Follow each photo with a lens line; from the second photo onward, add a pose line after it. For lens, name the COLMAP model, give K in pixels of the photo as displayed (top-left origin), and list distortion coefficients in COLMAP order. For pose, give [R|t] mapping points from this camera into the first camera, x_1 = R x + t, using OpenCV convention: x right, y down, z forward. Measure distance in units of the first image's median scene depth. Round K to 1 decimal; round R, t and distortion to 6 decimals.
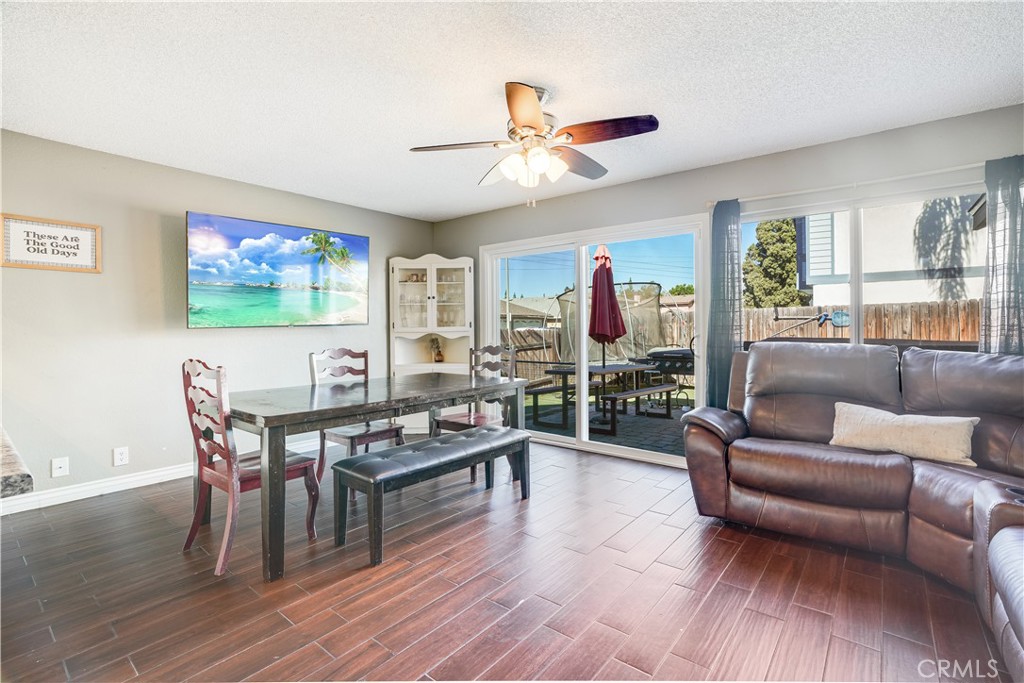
lens RADIAL K [[465.9, 0, 506.1], [0, 465.9, 331.6], [0, 0, 1]] dist [-0.063172, 0.036851]
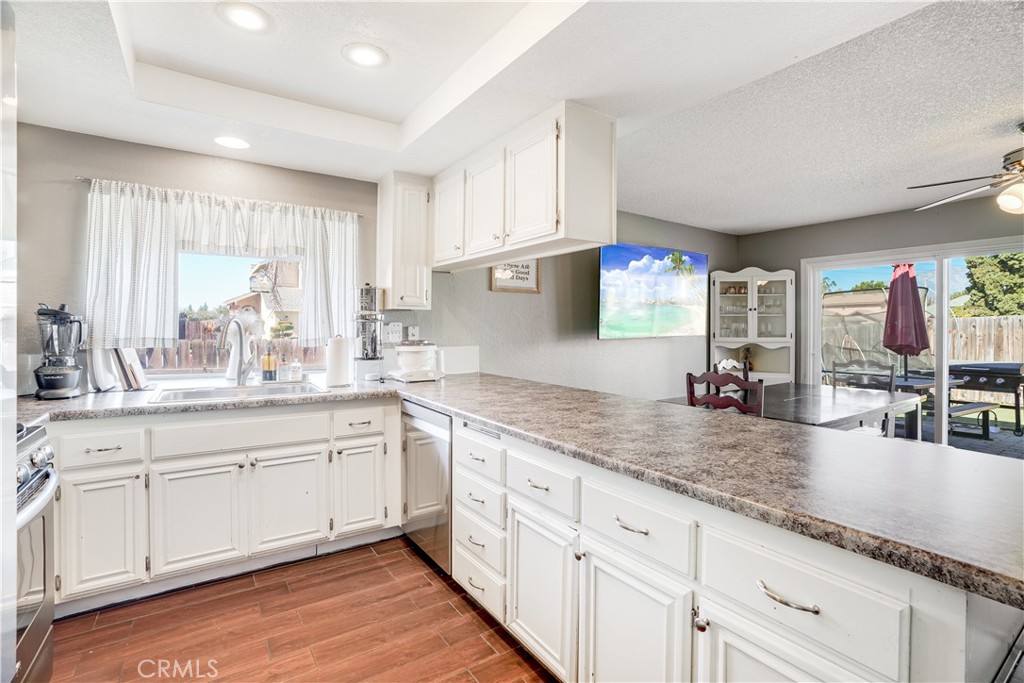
lens RADIAL K [[479.7, 0, 516.4], [0, 479.7, 328.1], [0, 0, 1]] dist [-0.058917, 0.027003]
pose [[0.963687, 0.011469, -0.266789, -0.440830], [-0.013439, 0.999894, -0.005560, -0.019694], [0.266697, 0.008943, 0.963739, -0.189993]]
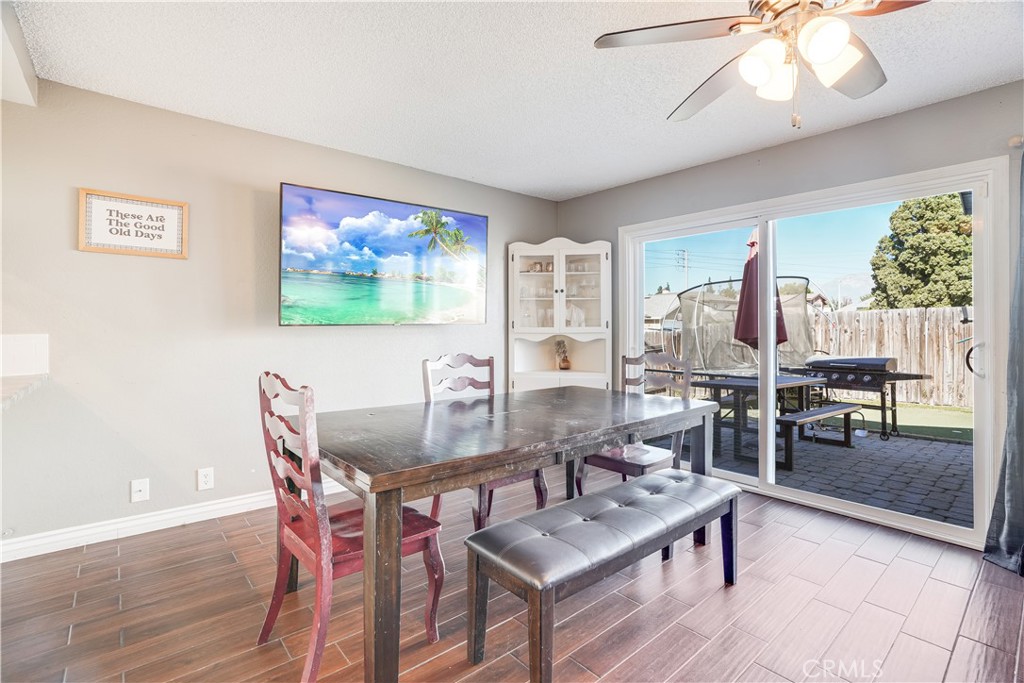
lens RADIAL K [[467.3, 0, 507.3], [0, 467.3, 335.3], [0, 0, 1]] dist [-0.059341, 0.023603]
pose [[0.982942, 0.013637, -0.183408, -0.111945], [-0.012075, 0.999881, 0.009632, -0.002194], [0.183517, -0.007253, 0.982990, 0.202973]]
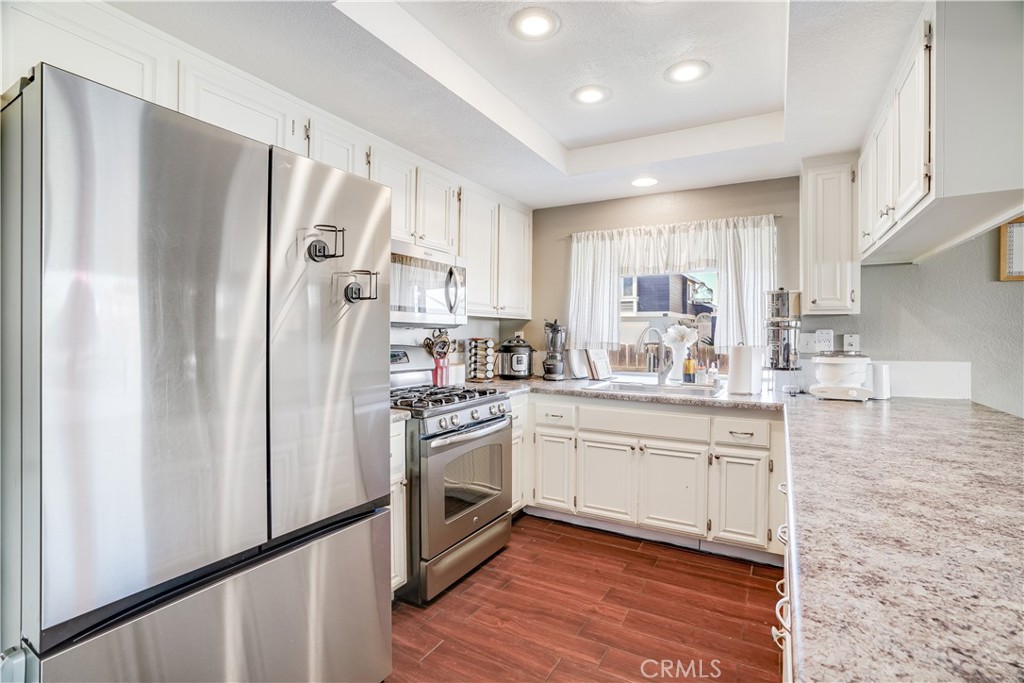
lens RADIAL K [[474.9, 0, 519.4], [0, 474.9, 335.9], [0, 0, 1]] dist [-0.058590, 0.026025]
pose [[0.190364, 0.013632, -0.981619, -0.277324], [-0.015985, 0.999814, 0.010784, -0.021912], [0.981583, 0.013638, 0.190547, -0.043143]]
